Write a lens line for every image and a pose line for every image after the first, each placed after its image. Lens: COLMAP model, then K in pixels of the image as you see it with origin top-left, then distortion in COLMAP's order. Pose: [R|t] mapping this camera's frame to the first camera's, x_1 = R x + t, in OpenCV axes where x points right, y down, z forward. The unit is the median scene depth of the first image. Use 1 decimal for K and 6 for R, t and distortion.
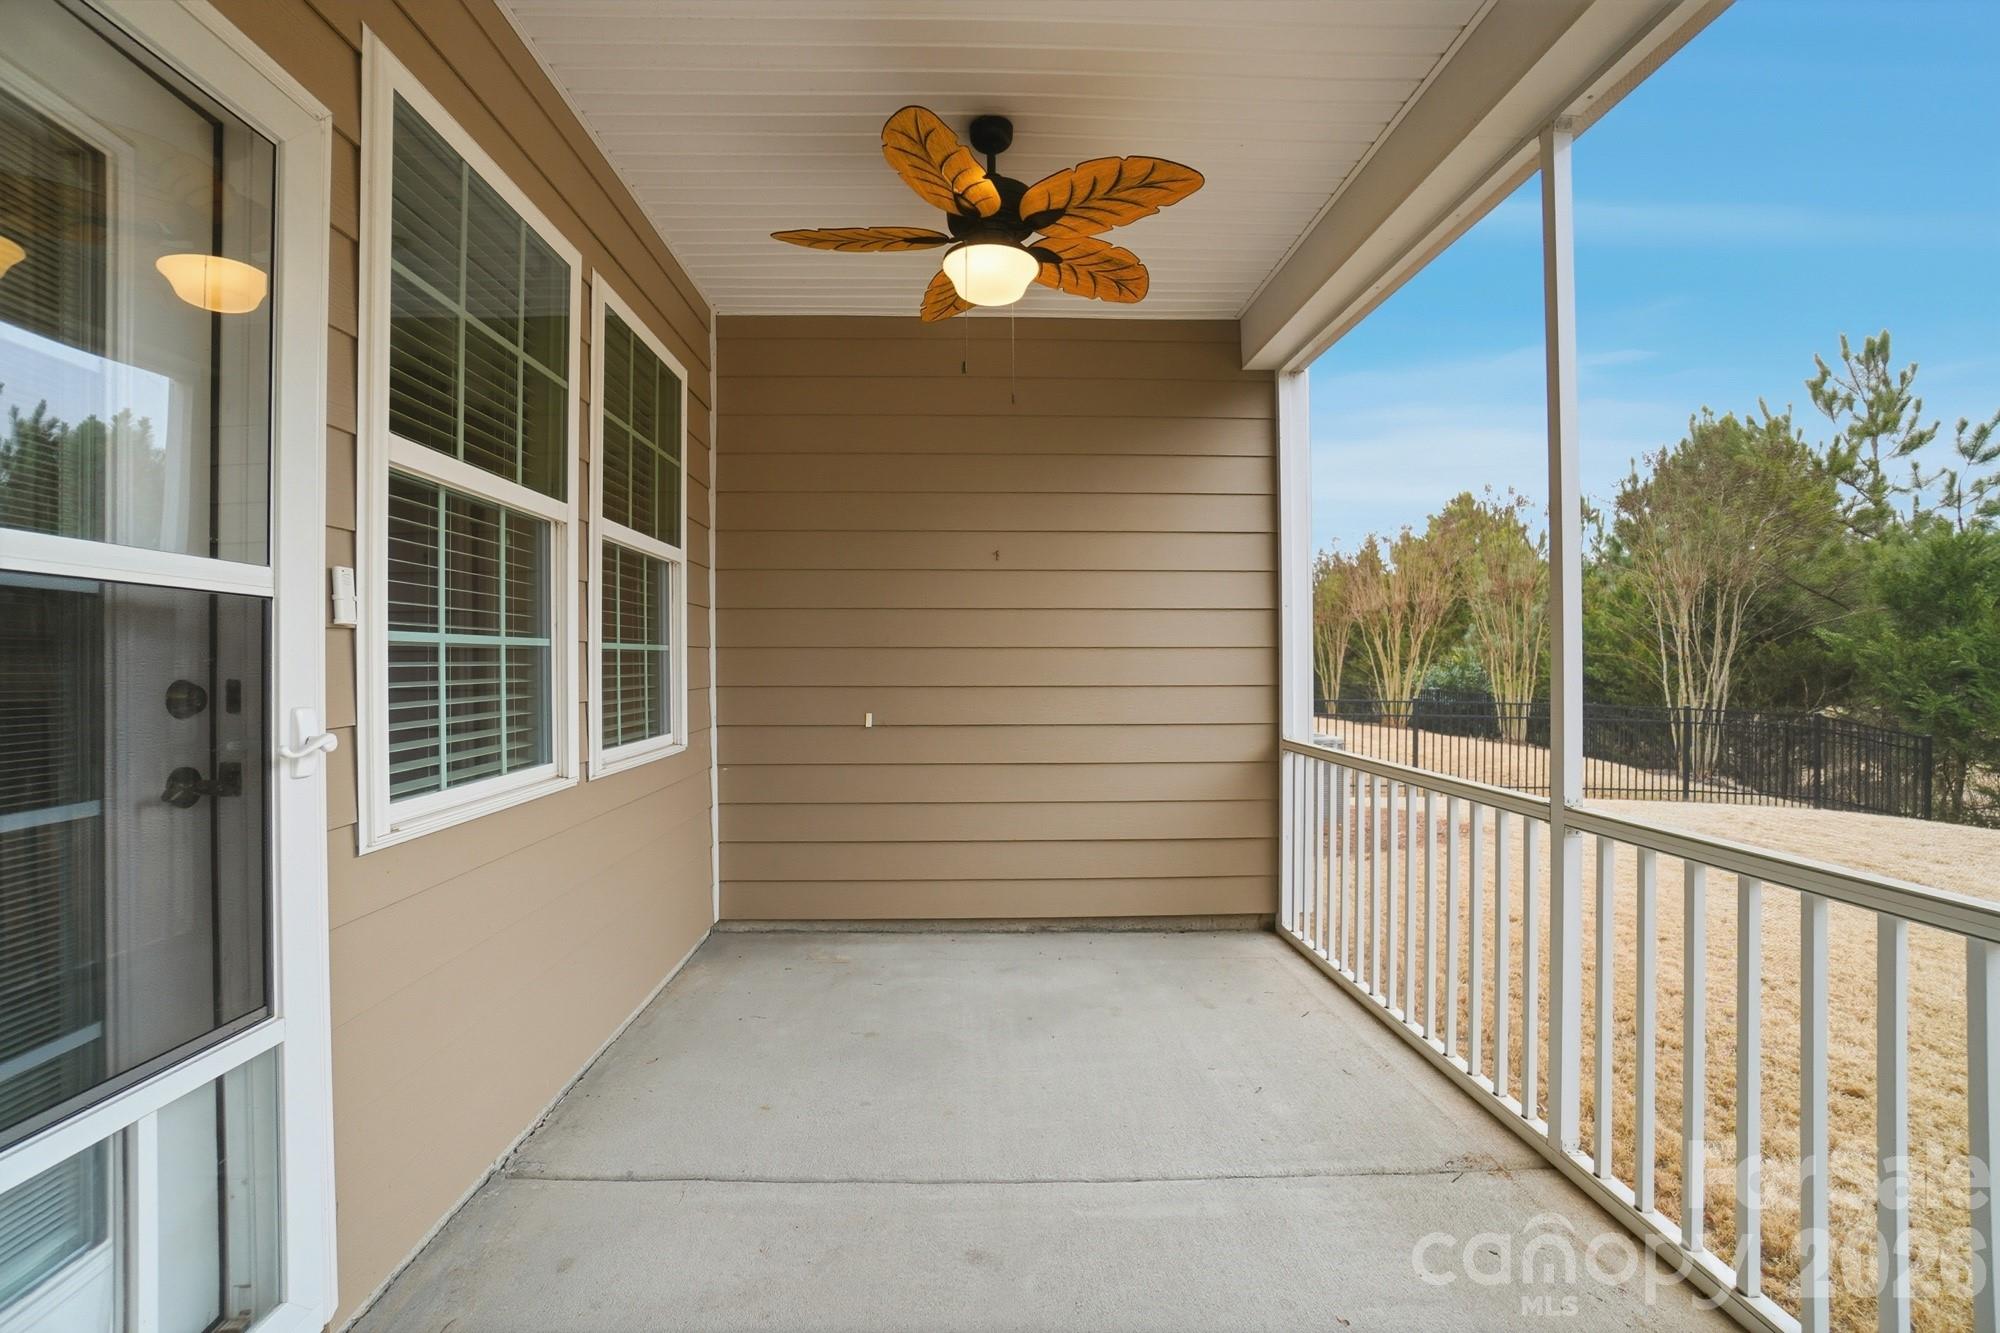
lens RADIAL K [[941.6, 0, 1000.0], [0, 941.6, 666.5], [0, 0, 1]] dist [-0.002653, -0.000279]
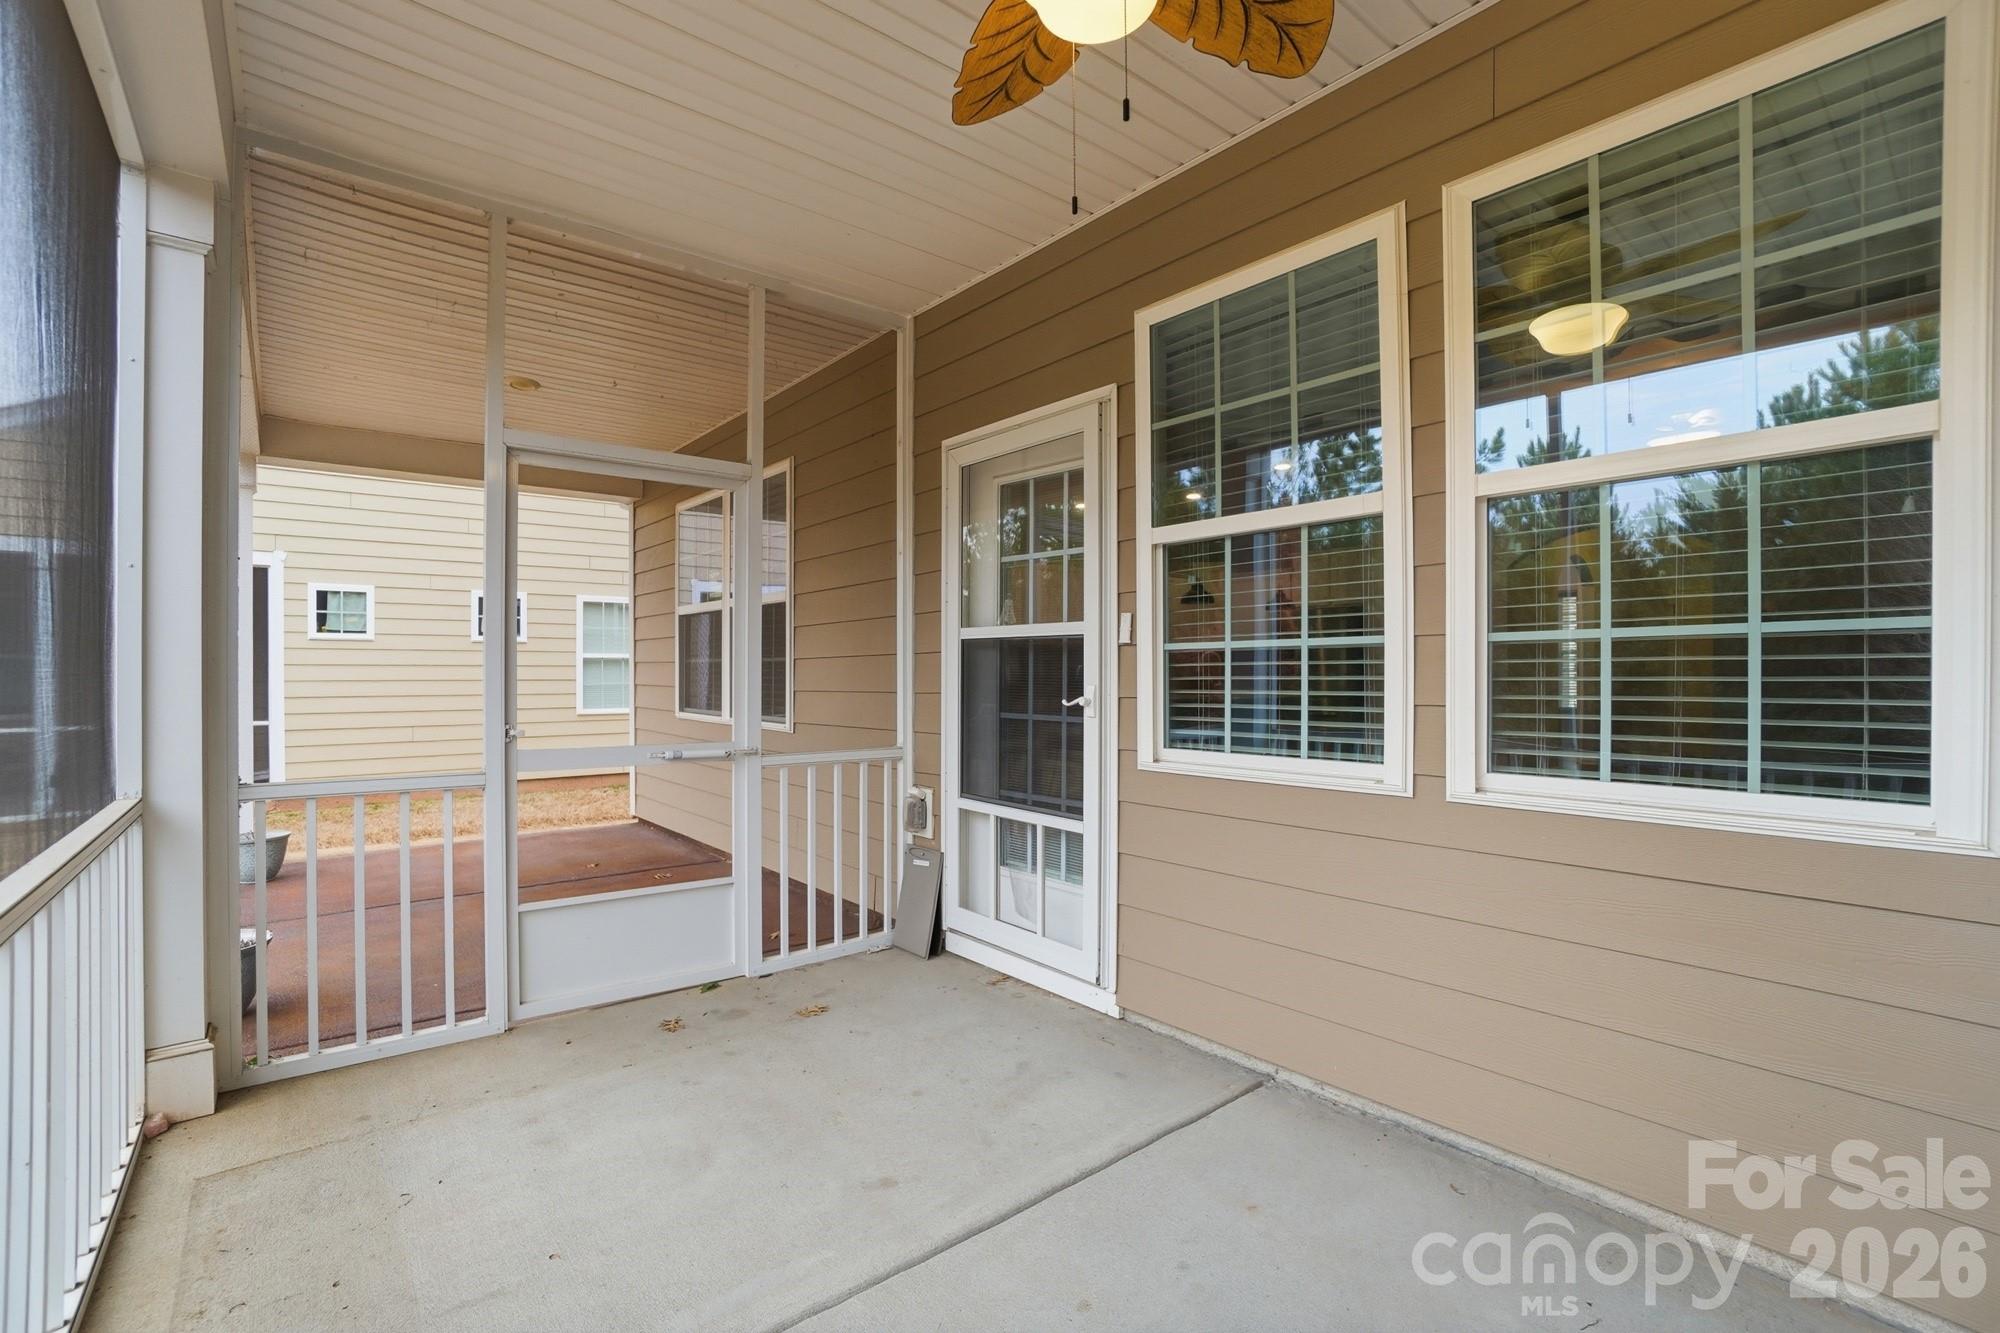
lens RADIAL K [[941.6, 0, 1000.0], [0, 941.6, 666.5], [0, 0, 1]] dist [-0.002653, -0.000279]
pose [[-0.808172, 0.010451, -0.588854, 0.486822], [0.010849, 0.999937, 0.002857, -0.006050], [0.588846, -0.004079, -0.808235, 1.861223]]
